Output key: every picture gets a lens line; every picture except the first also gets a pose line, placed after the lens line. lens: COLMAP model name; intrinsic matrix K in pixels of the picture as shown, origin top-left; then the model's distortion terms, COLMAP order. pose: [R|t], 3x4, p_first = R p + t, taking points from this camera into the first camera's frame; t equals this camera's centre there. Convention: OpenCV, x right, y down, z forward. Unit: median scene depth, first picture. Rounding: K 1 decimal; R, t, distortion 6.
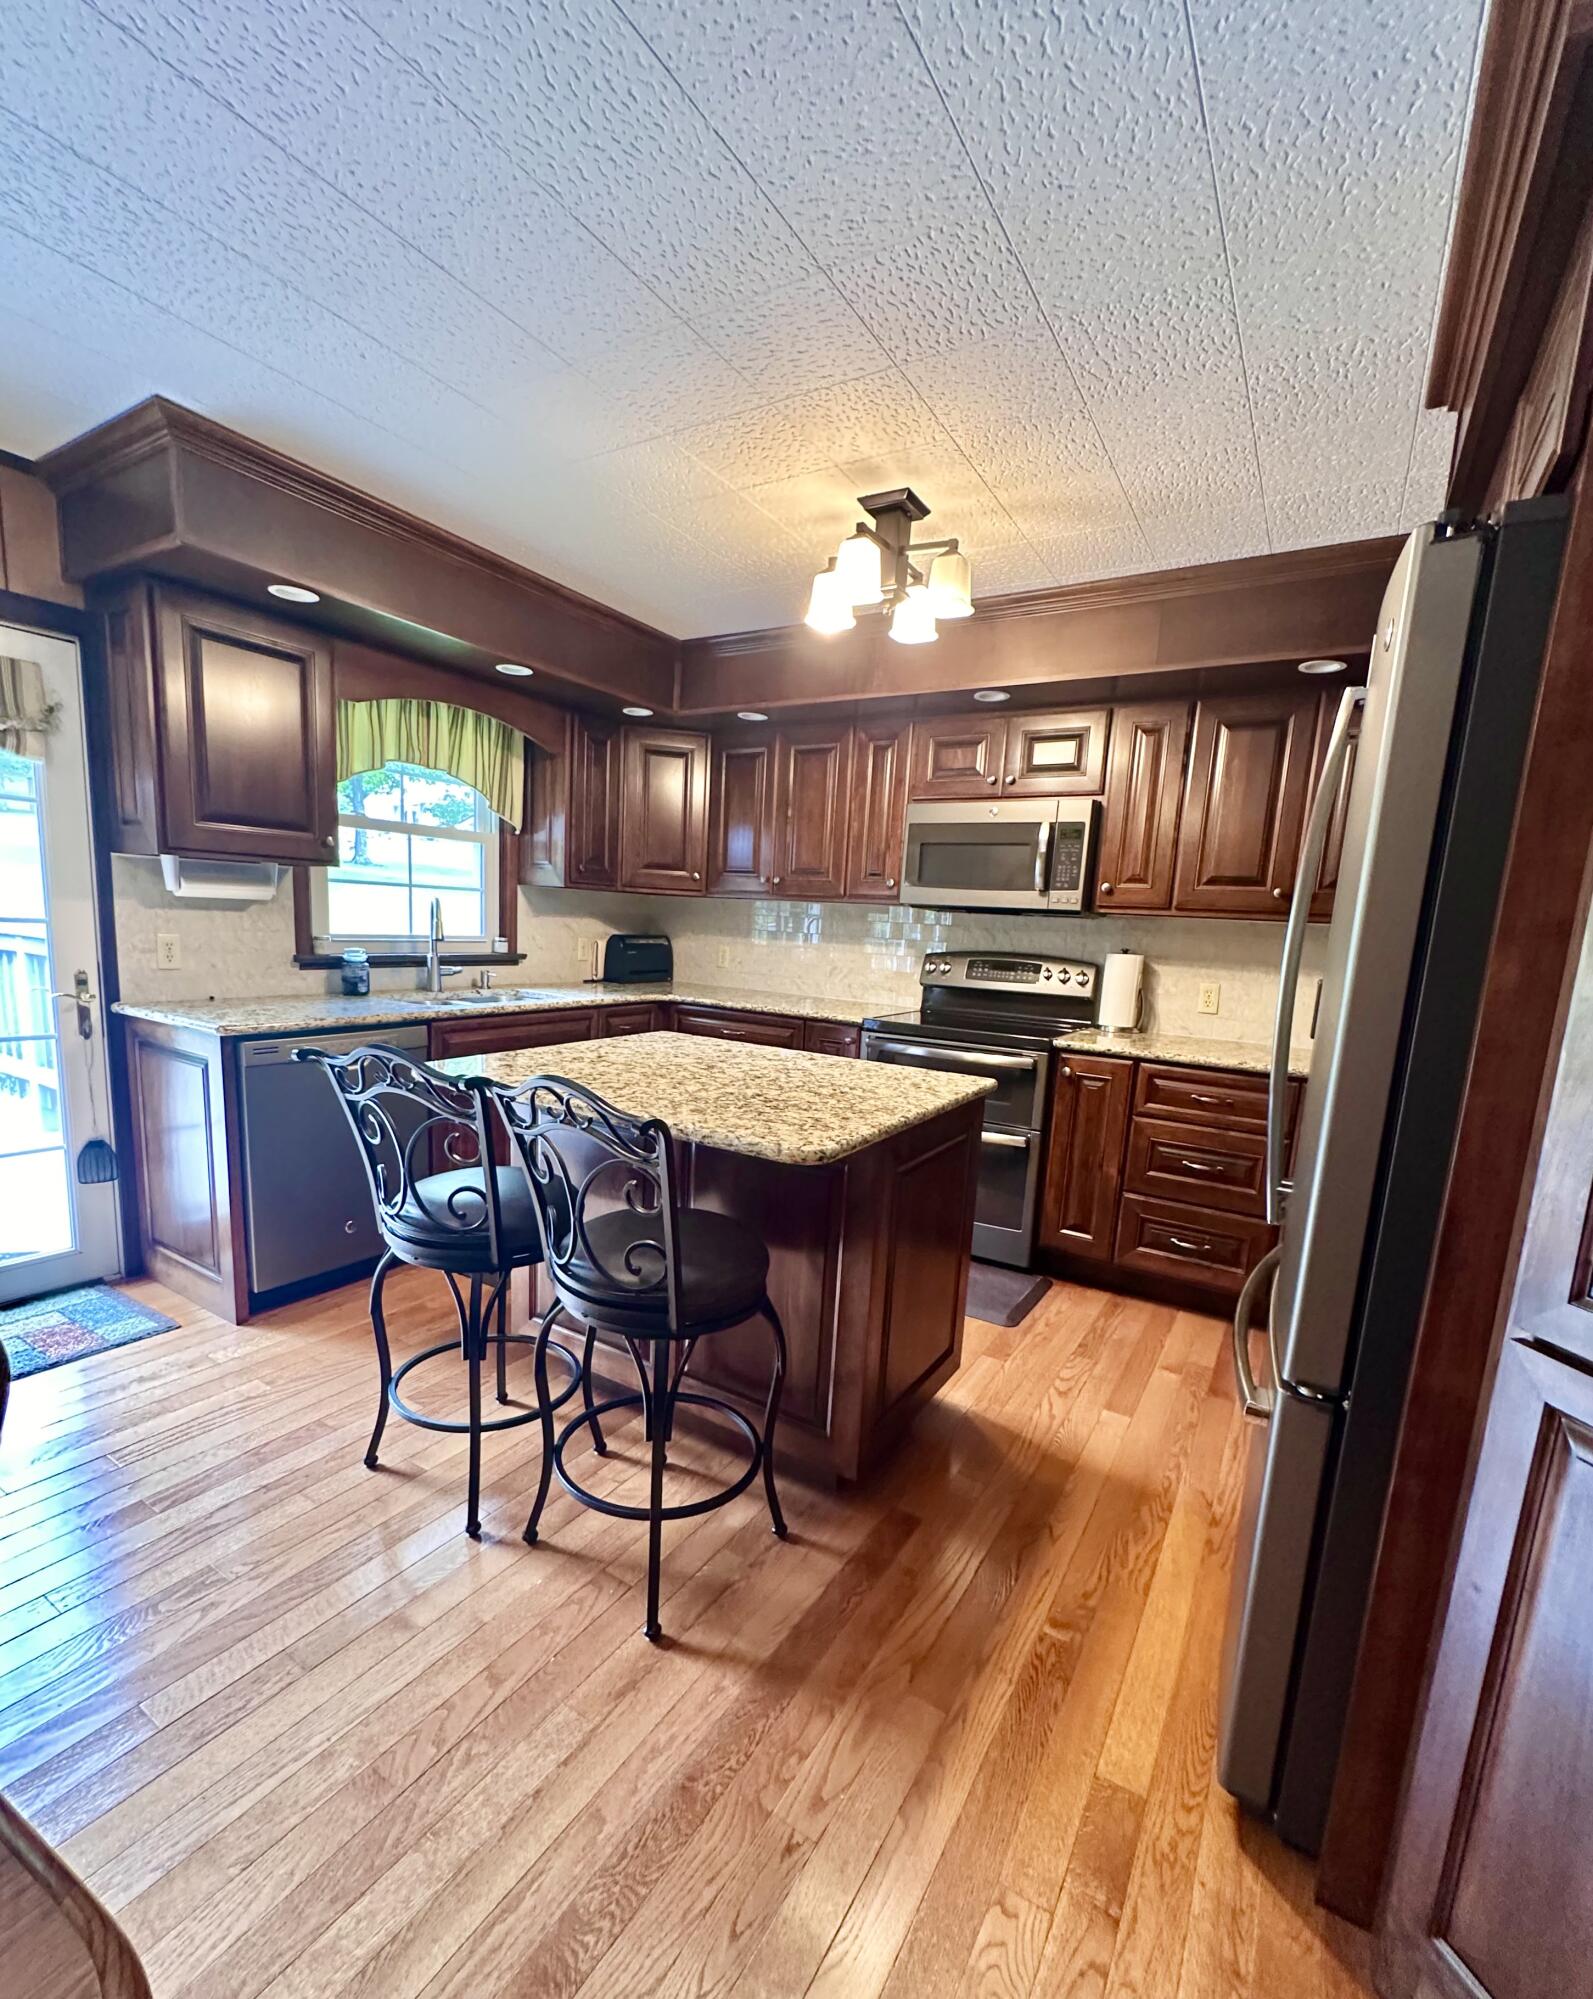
lens RADIAL K [[887.0, 0, 785.8], [0, 887.0, 1067.1], [0, 0, 1]] dist [-0.002531, 0.000134]
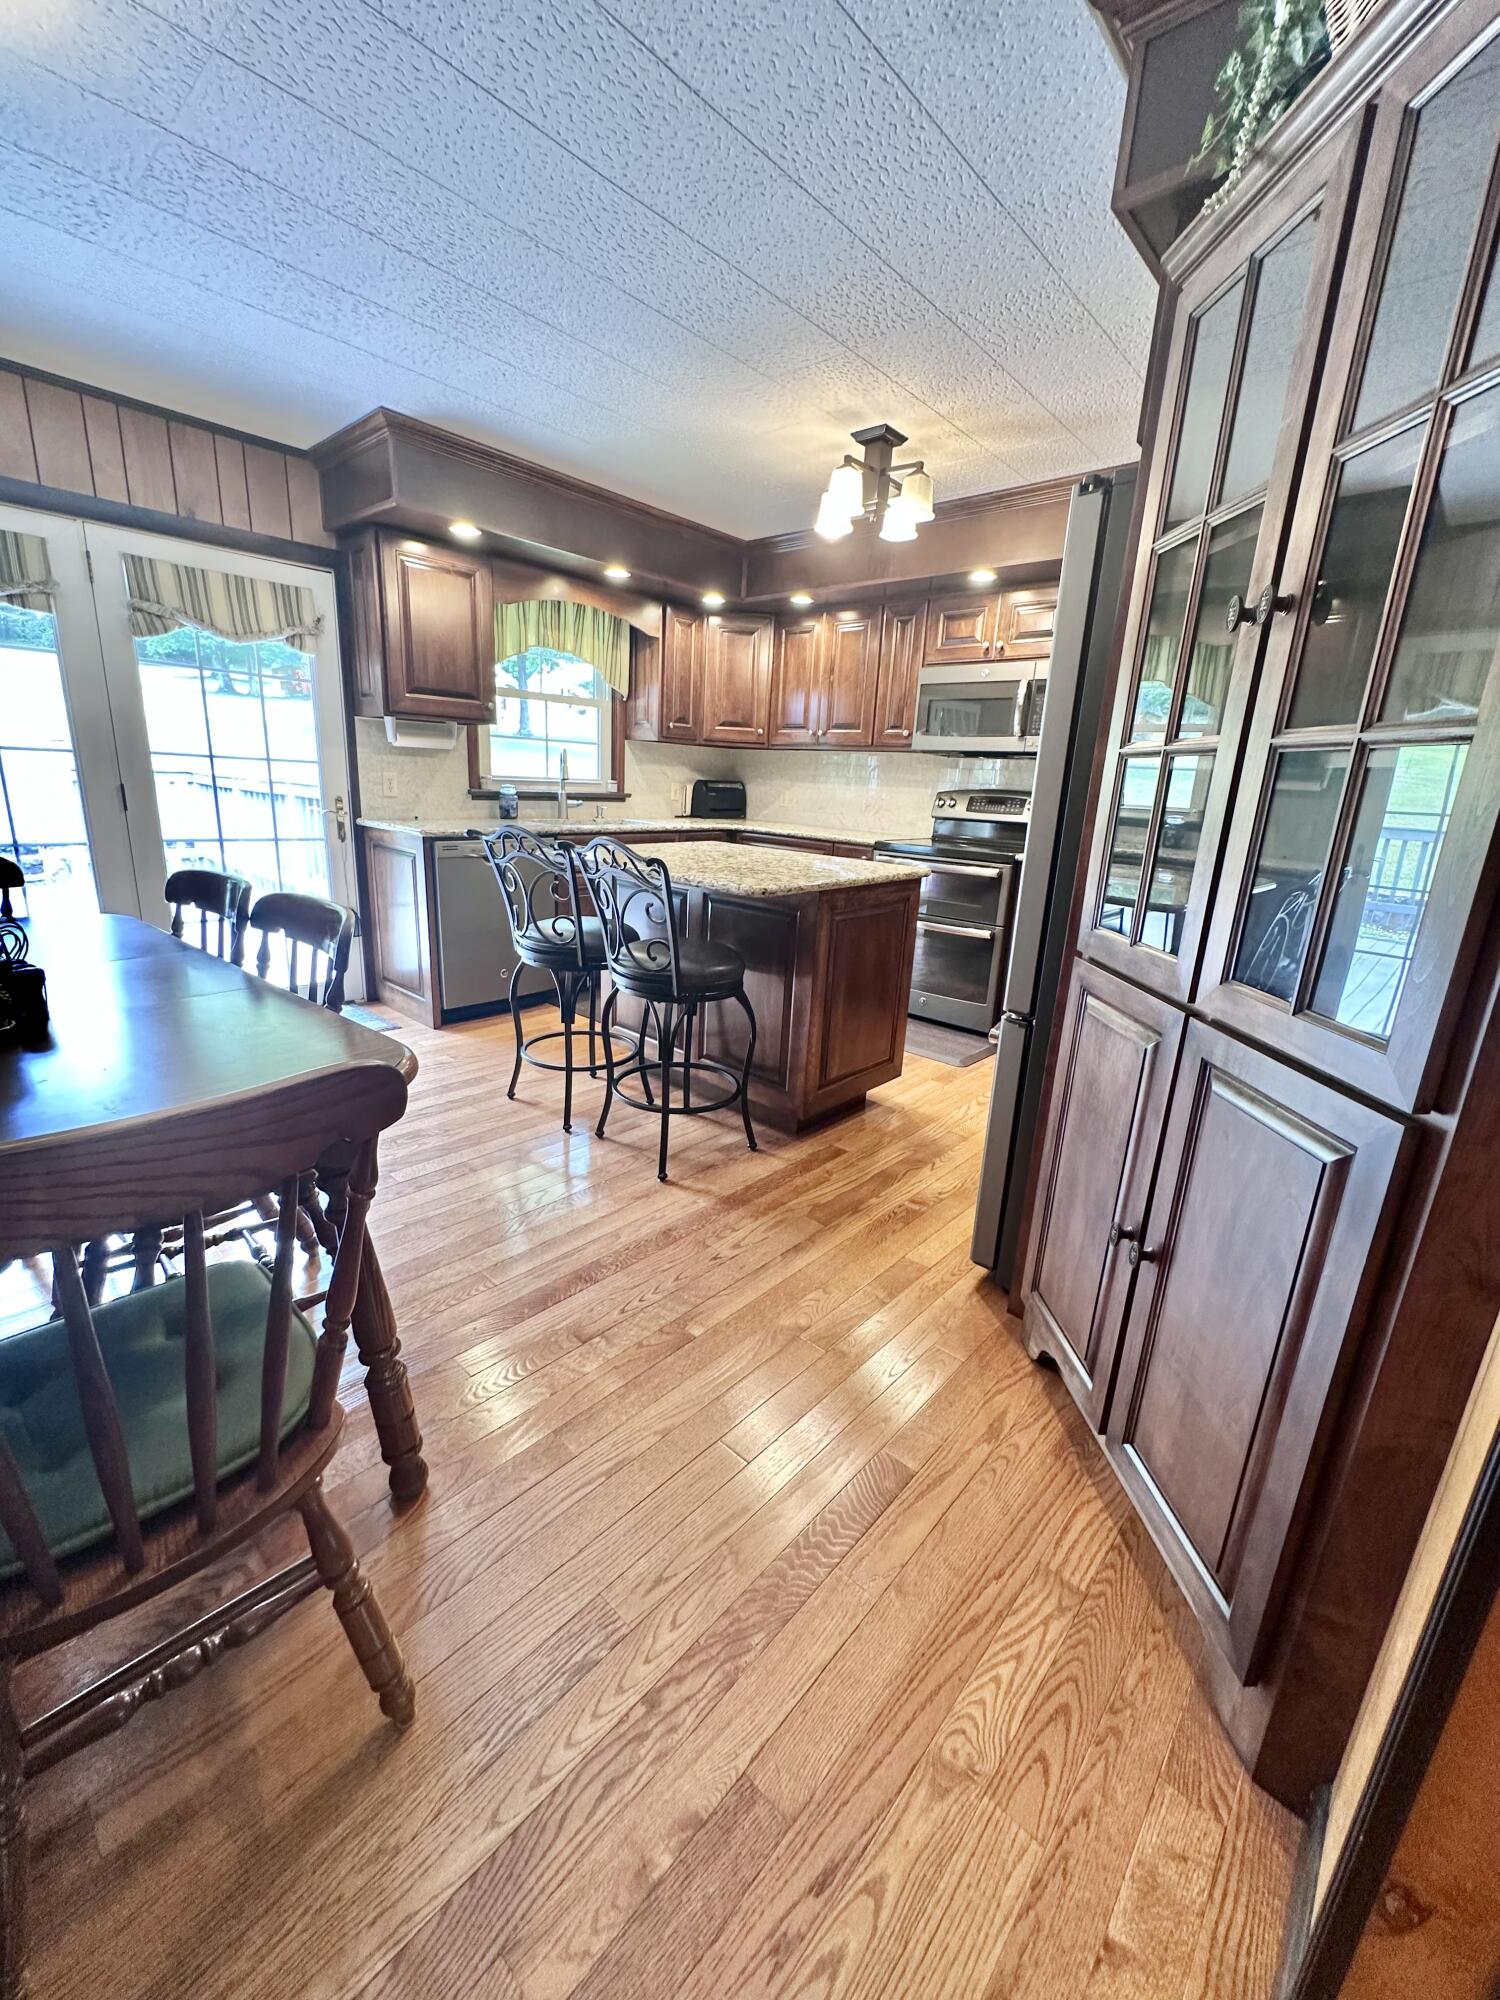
lens RADIAL K [[802.9, 0, 747.0], [0, 802.9, 995.7], [0, 0, 1]] dist [-0.004902, 0.001319]
pose [[0.983529, 0.042556, -0.175672, 0.153110], [-0.026549, 0.995360, 0.092488, 0.086522], [0.178792, -0.086301, 0.980095, -0.256595]]
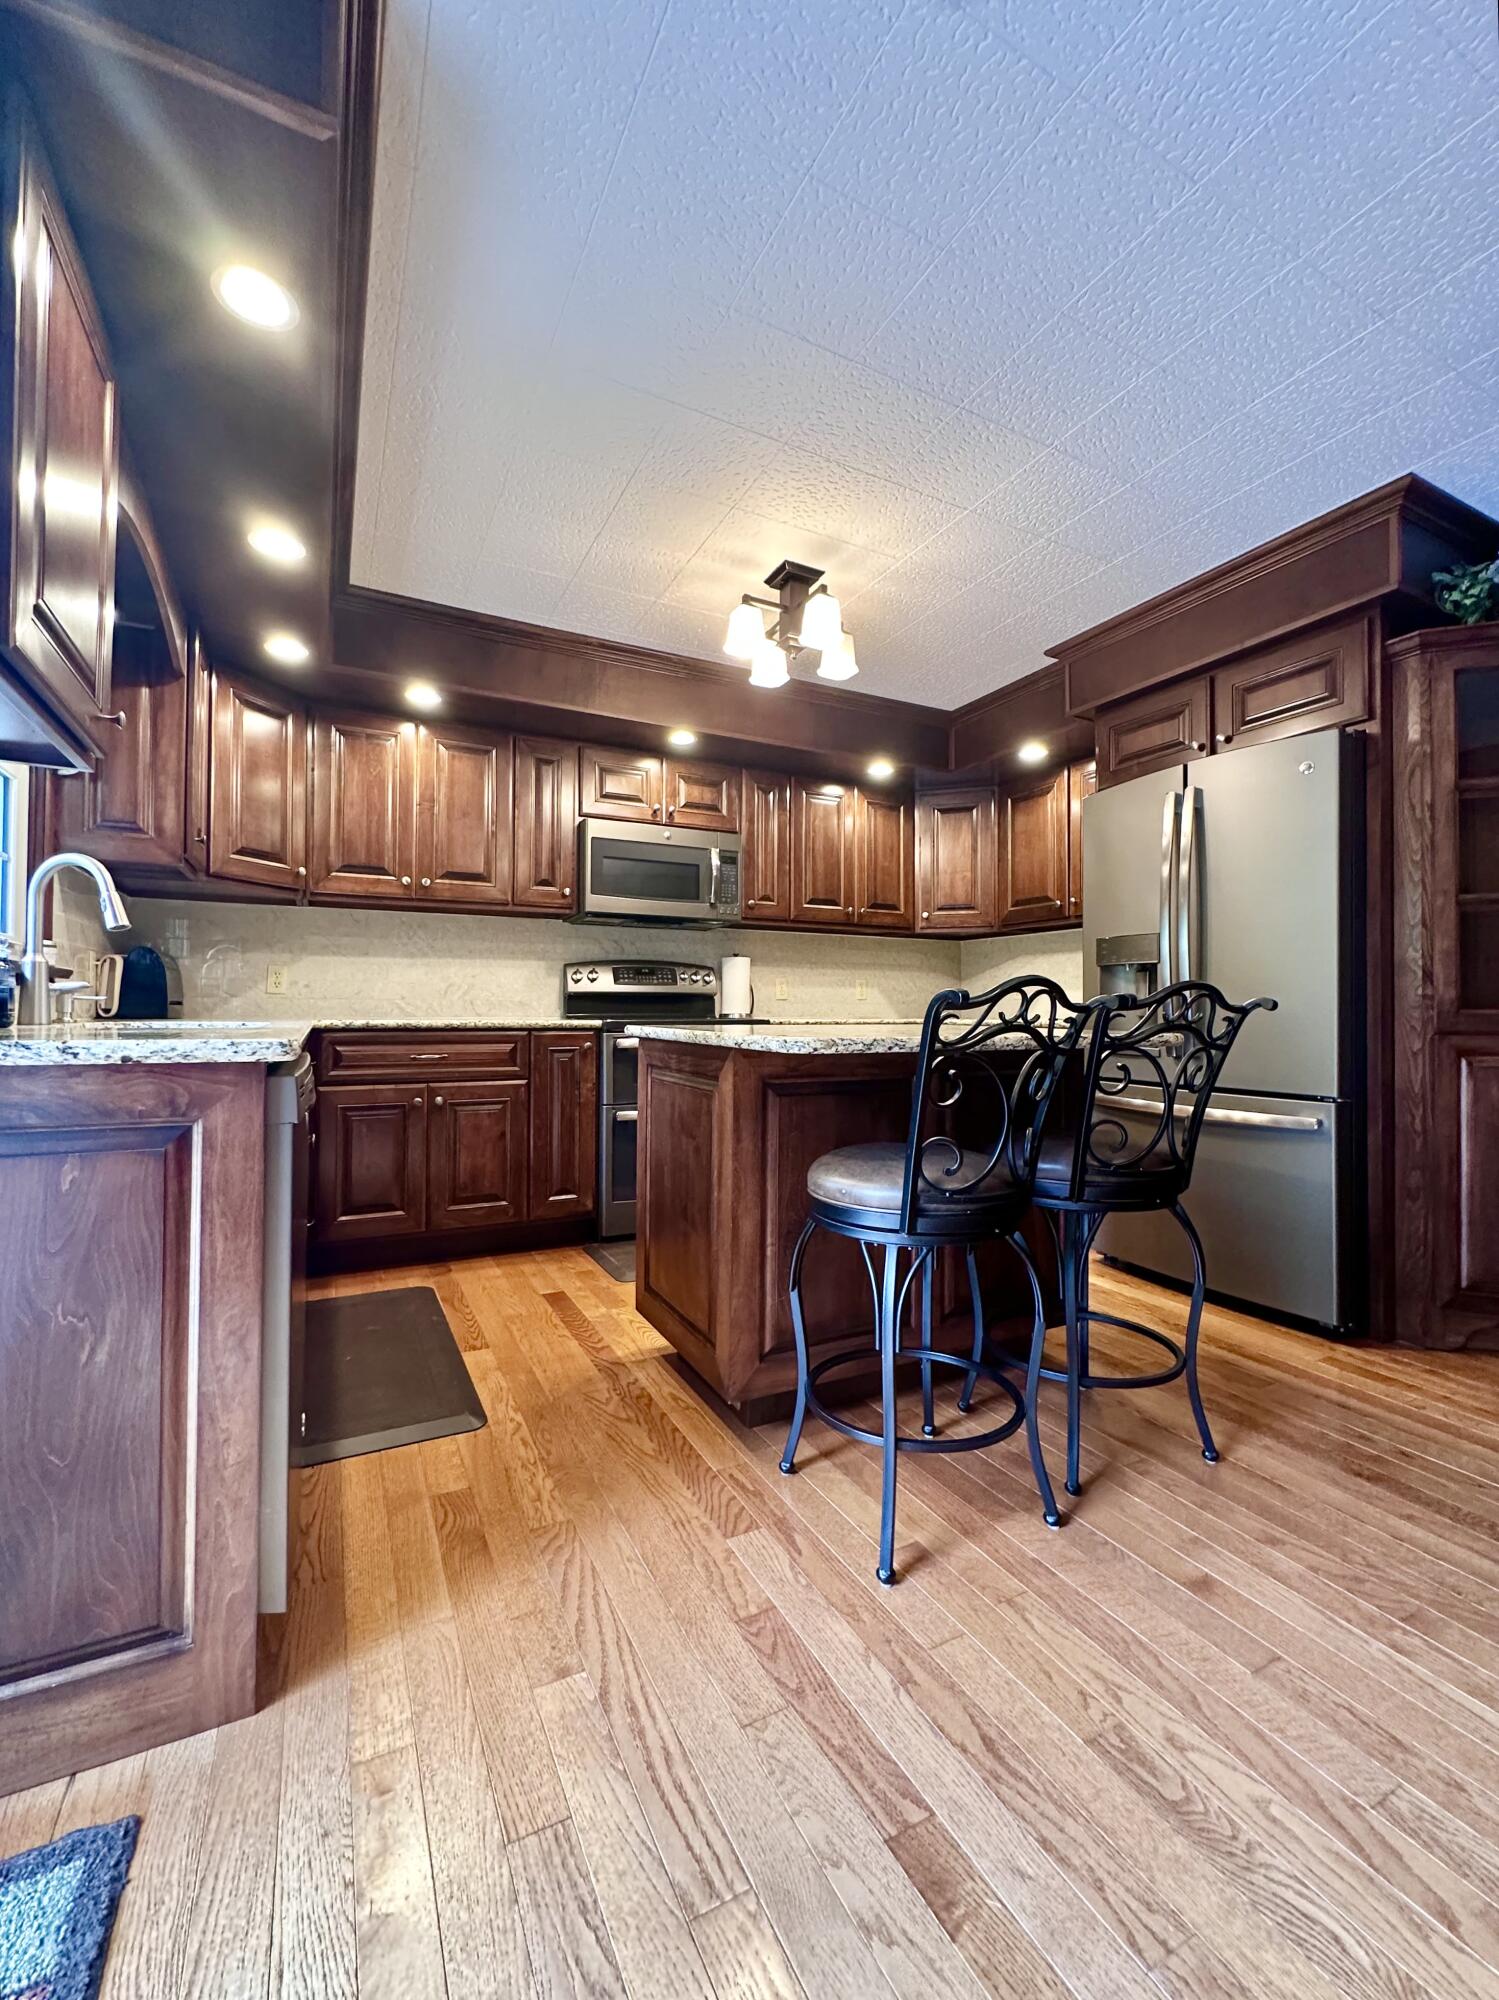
lens RADIAL K [[824.8, 0, 746.3], [0, 824.8, 995.5], [0, 0, 1]] dist [-0.002555, 0.000441]
pose [[0.516920, -0.036047, 0.855274, -0.806717], [0.165834, 0.984403, -0.058739, -0.002144], [-0.839817, 0.172197, 0.514836, 0.495019]]
